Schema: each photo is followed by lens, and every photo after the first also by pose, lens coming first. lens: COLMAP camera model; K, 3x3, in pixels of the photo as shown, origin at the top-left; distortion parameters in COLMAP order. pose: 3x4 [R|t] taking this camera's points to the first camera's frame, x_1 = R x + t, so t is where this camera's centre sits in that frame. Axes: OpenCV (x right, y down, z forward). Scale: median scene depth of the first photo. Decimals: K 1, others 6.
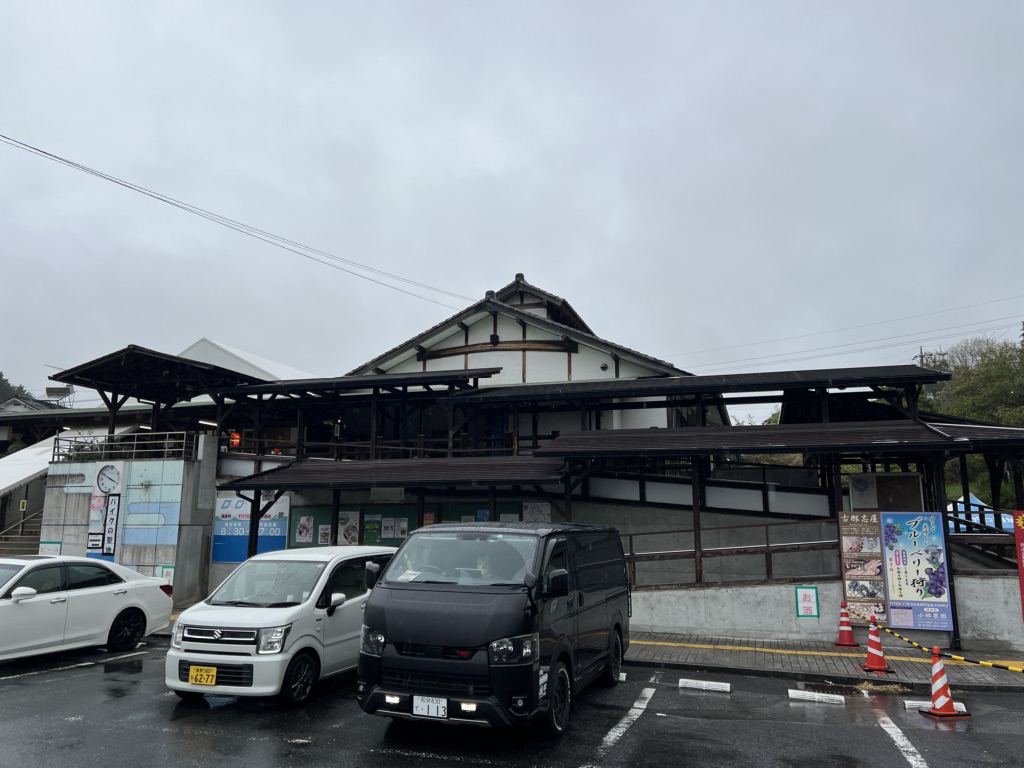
lens RADIAL K [[779.8, 0, 512.0], [0, 779.8, 384.0], [0, 0, 1]] dist [0.044622, -0.060155]
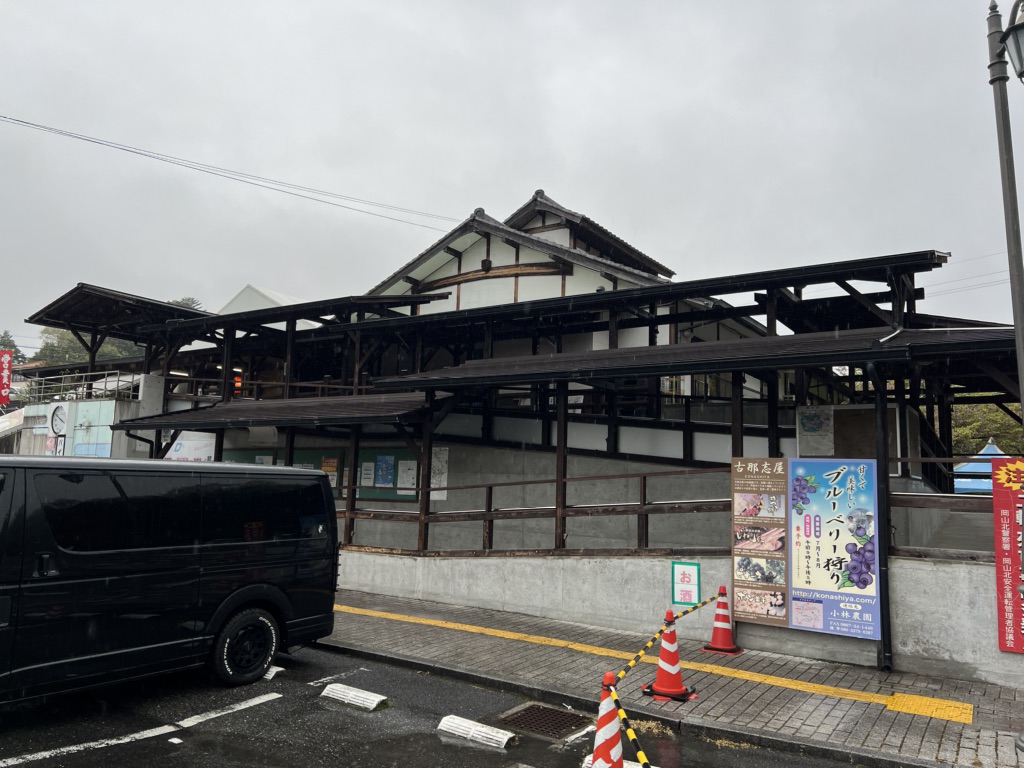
lens RADIAL K [[779.8, 0, 512.0], [0, 779.8, 384.0], [0, 0, 1]] dist [0.044622, -0.060155]
pose [[0.962754, -0.011277, -0.270144, 0.317707], [0.025069, 0.998549, 0.047659, 0.045641], [0.269215, -0.052656, 0.961640, 0.217914]]
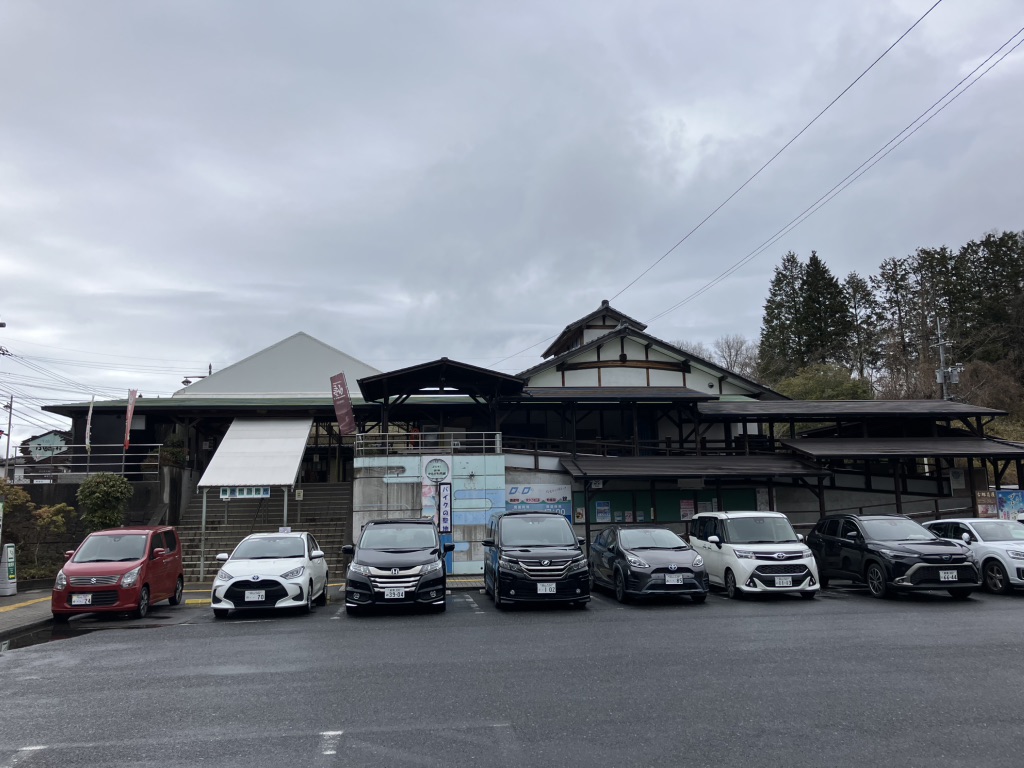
lens RADIAL K [[826.5, 0, 499.3], [0, 826.5, 381.3], [0, 0, 1]] dist [0.161158, -0.353113]
pose [[0.912993, 0.040524, 0.405958, -0.994412], [-0.052029, 0.998495, 0.017338, -0.042998], [-0.404644, -0.036951, 0.913727, -0.189878]]
